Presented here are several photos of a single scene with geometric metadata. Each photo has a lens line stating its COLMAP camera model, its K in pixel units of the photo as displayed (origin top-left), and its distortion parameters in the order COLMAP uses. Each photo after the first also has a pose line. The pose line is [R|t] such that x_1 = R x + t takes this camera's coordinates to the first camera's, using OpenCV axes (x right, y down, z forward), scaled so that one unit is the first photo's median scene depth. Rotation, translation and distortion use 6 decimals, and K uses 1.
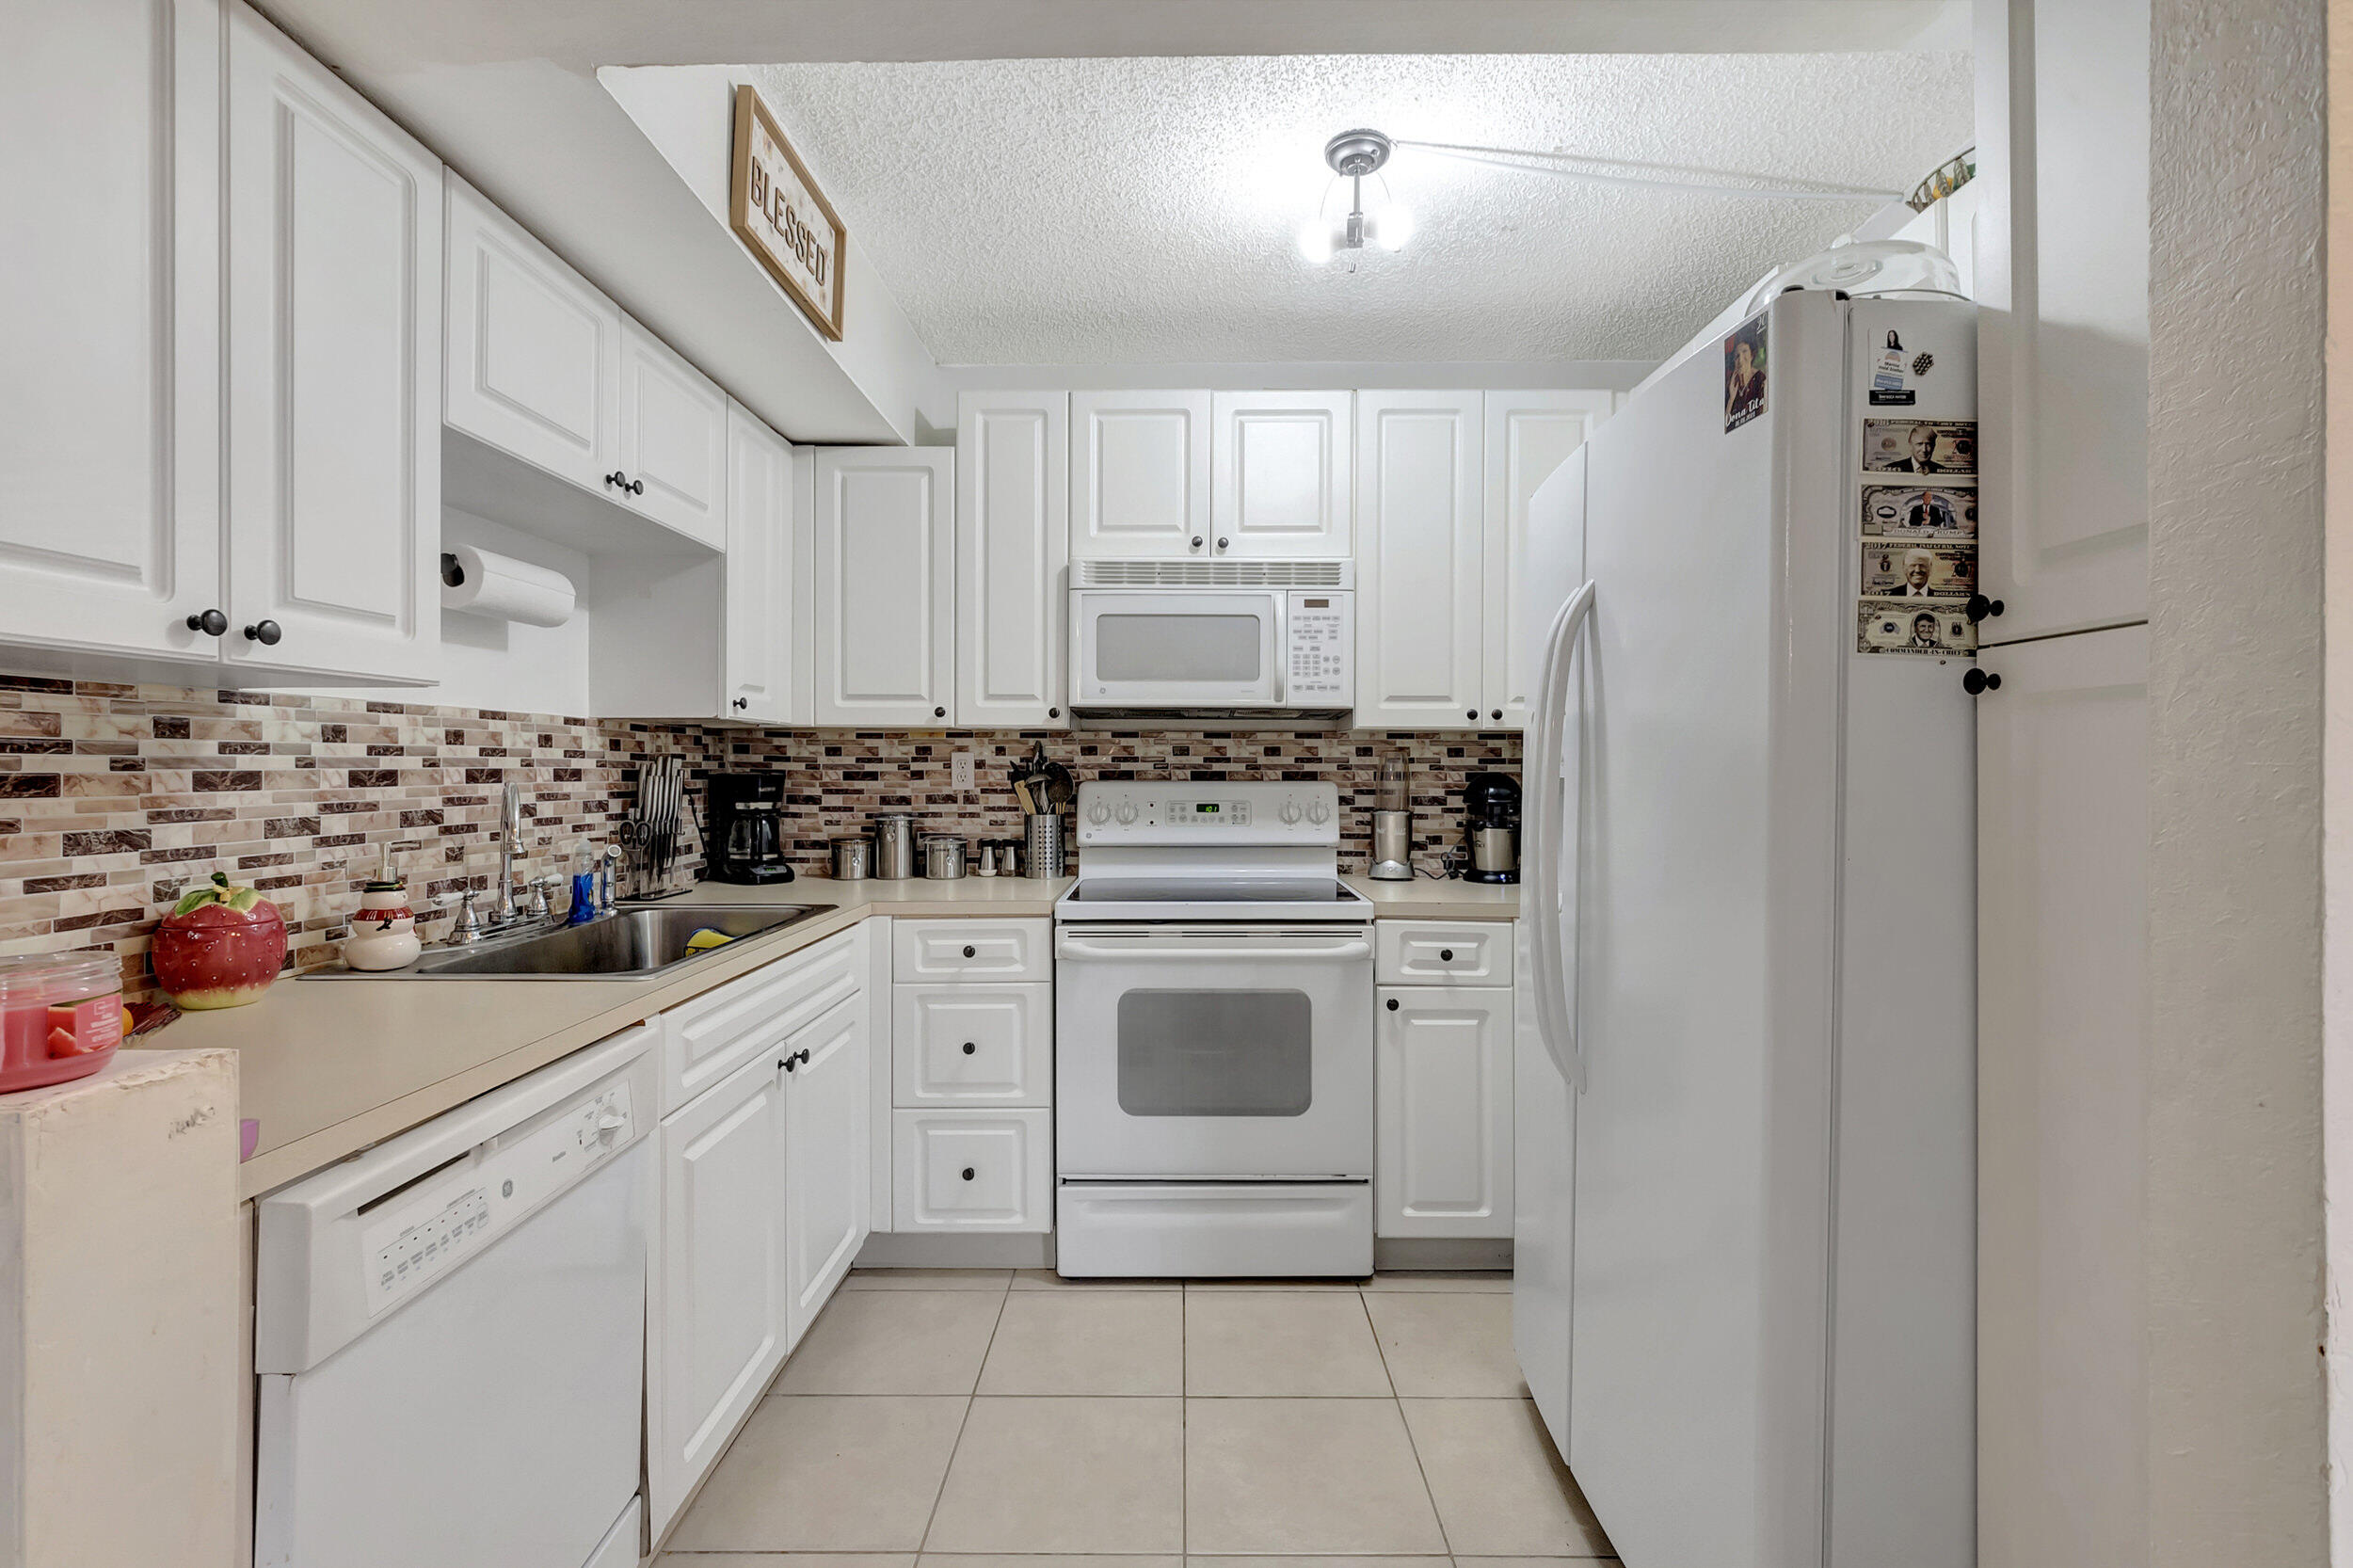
lens RADIAL K [[1046.8, 0, 1162.3], [0, 1046.8, 754.6], [0, 0, 1]] dist [-0.009287, 0.000758]
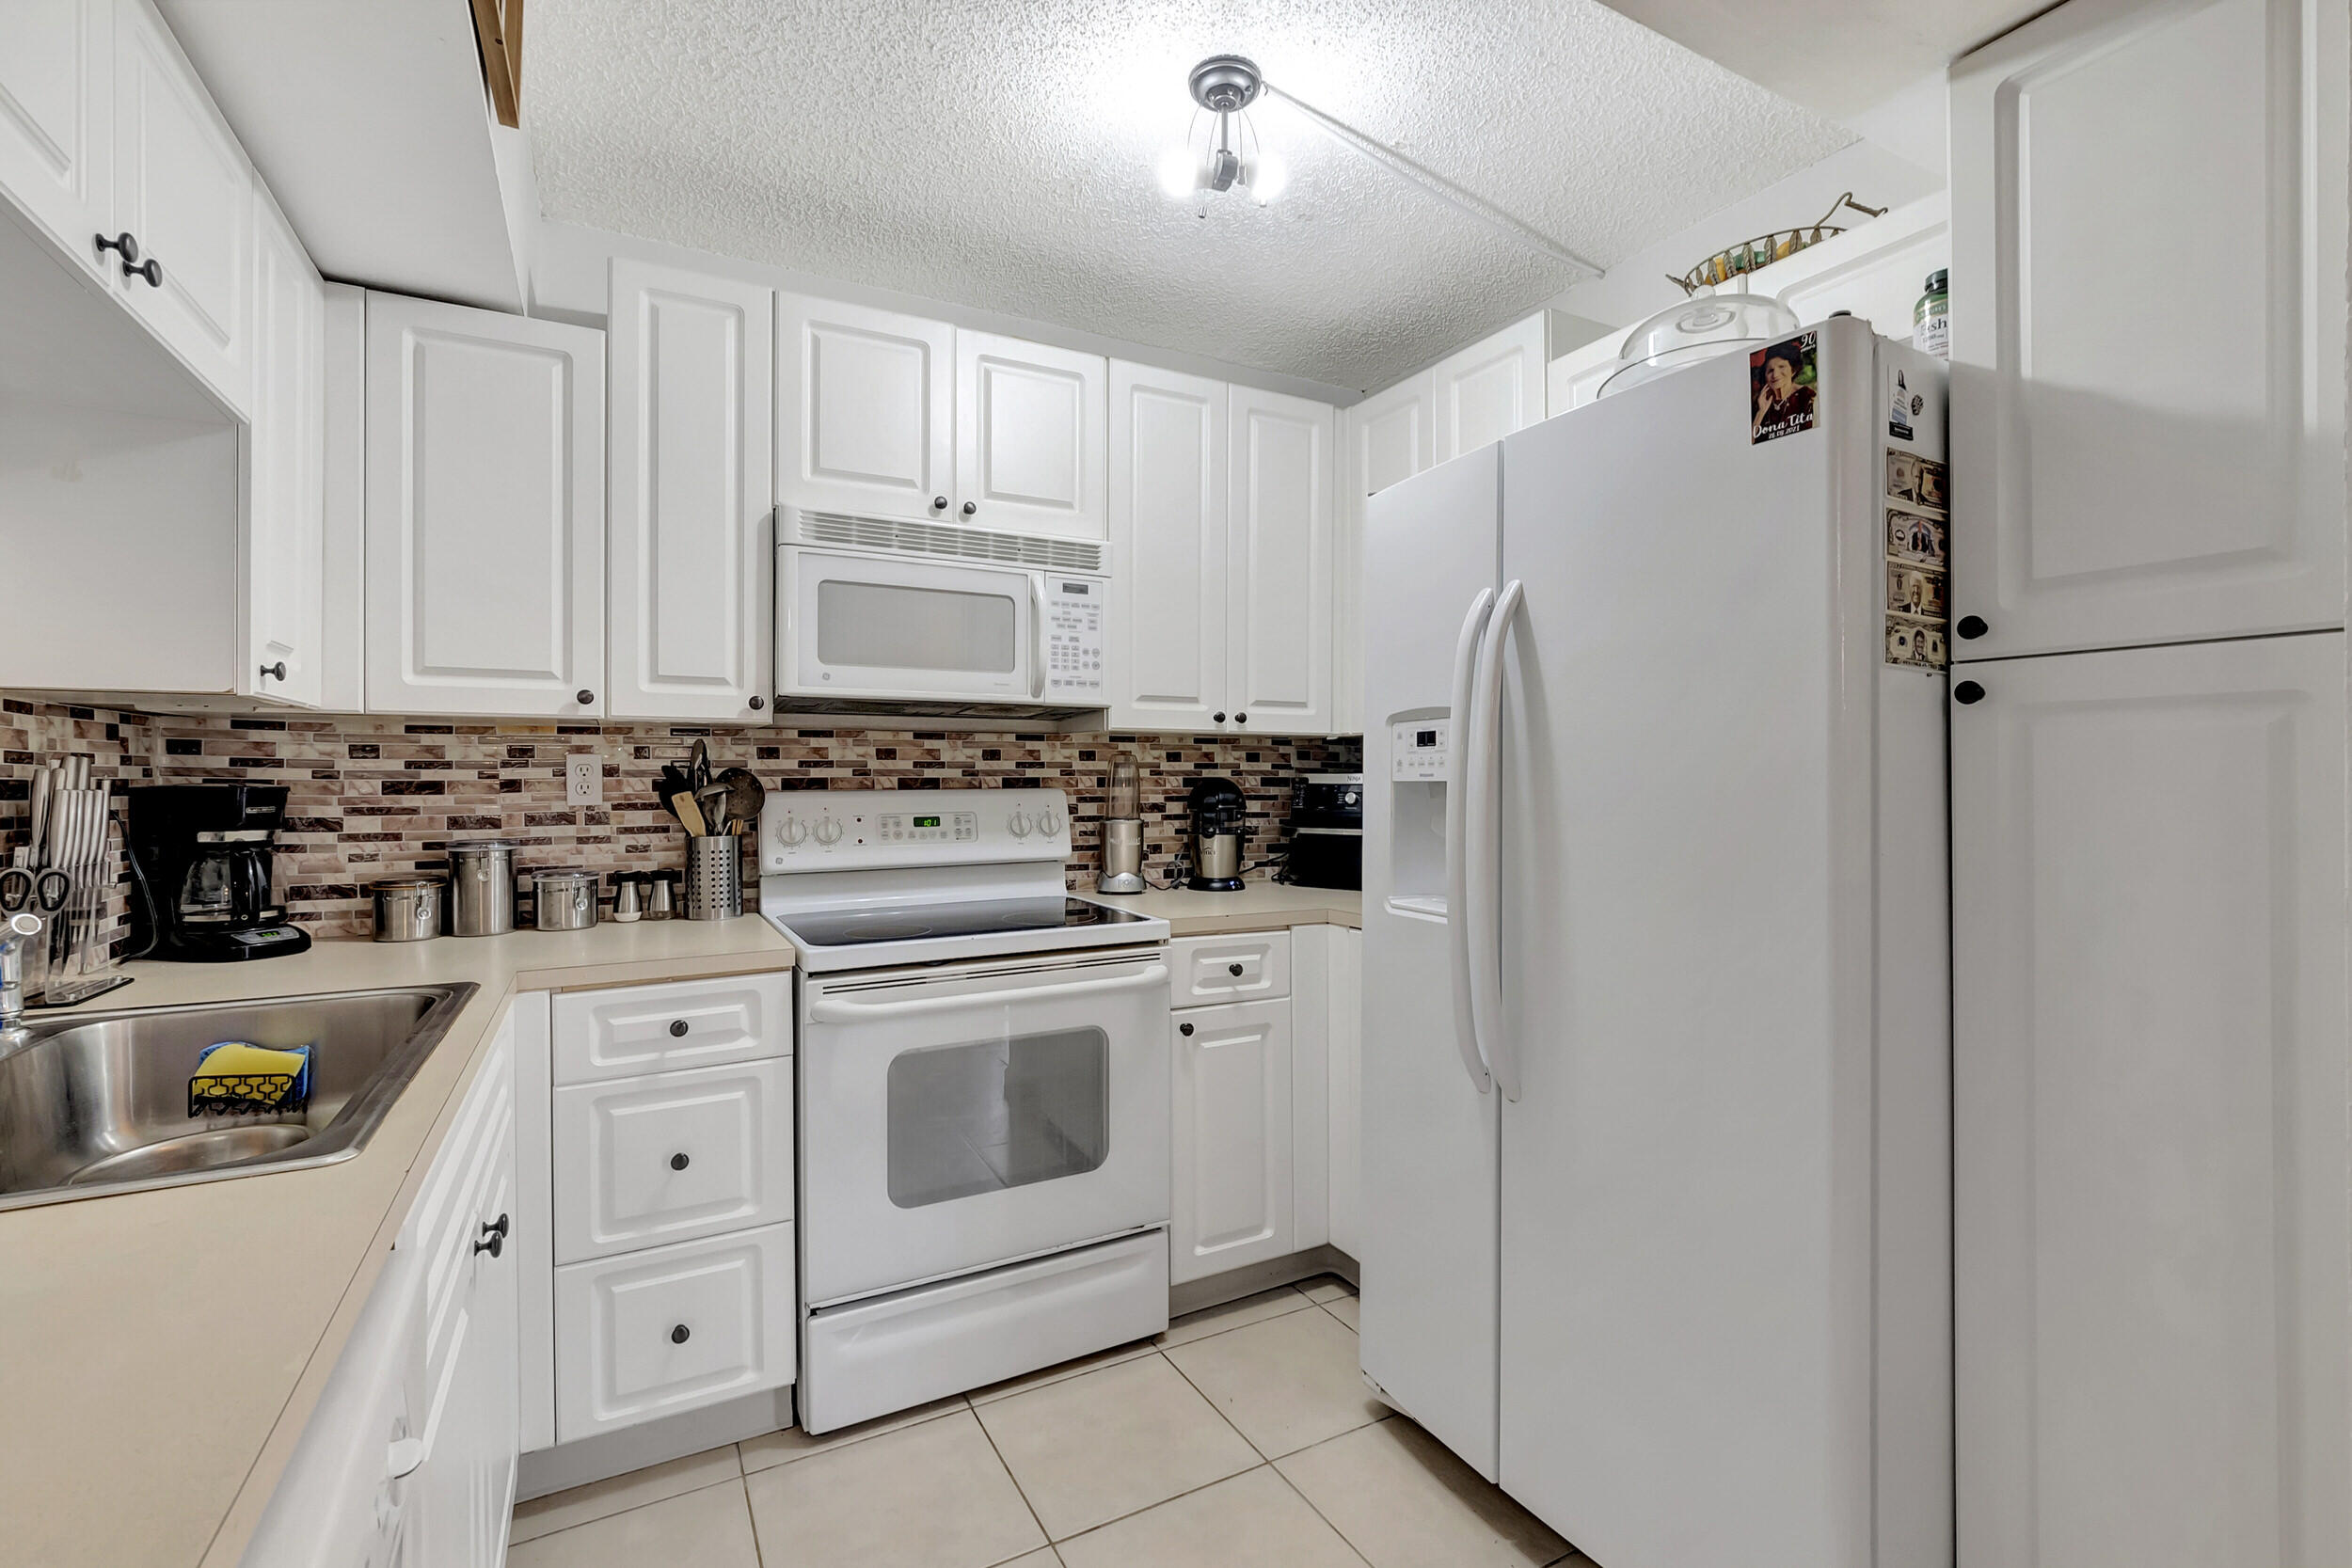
lens RADIAL K [[1046.3, 0, 1180.6], [0, 1046.3, 763.1], [0, 0, 1]] dist [-0.009287, 0.000758]
pose [[0.871040, 0.001299, 0.491210, -0.211914], [-0.002204, 0.999997, 0.001264, 0.002662], [-0.491207, -0.002184, 0.871040, 0.178926]]
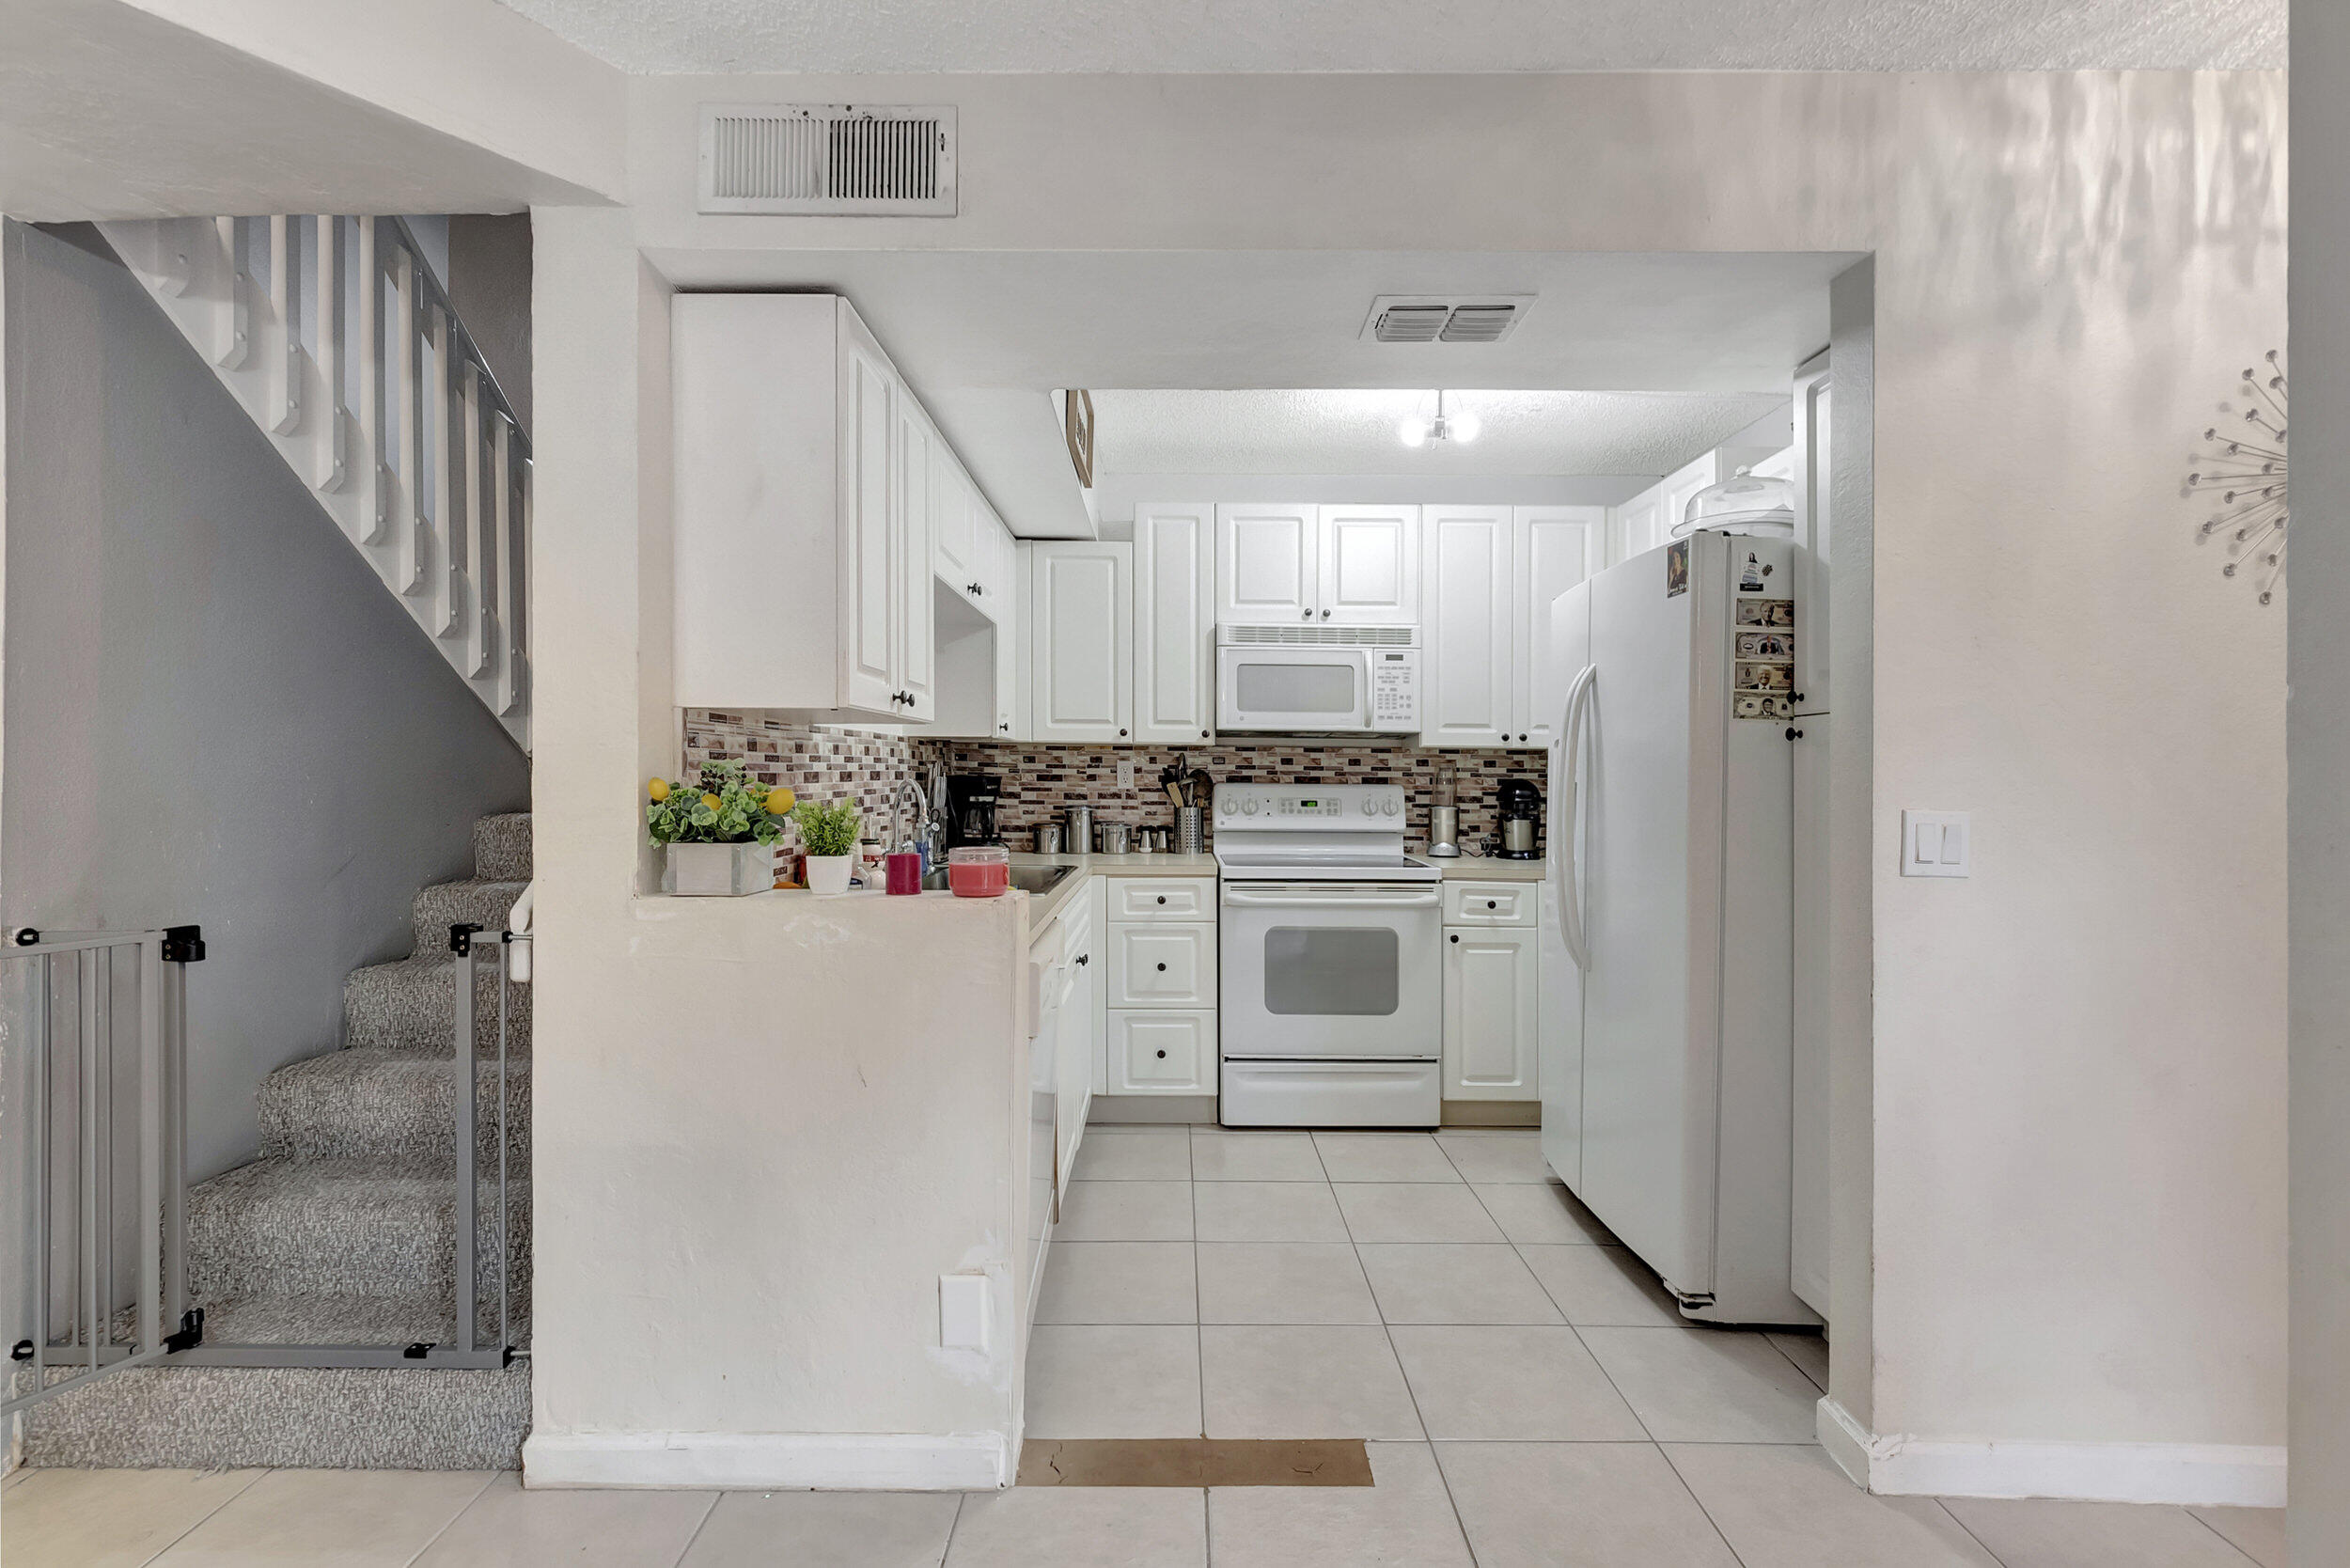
lens RADIAL K [[1045.5, 0, 1150.0], [0, 1045.5, 739.2], [0, 0, 1]] dist [-0.009287, 0.000758]
pose [[0.999969, 0.007135, -0.003341, -0.176197], [-0.007196, 0.999798, -0.018748, -0.006220], [0.003206, 0.018771, 0.999819, -0.402685]]
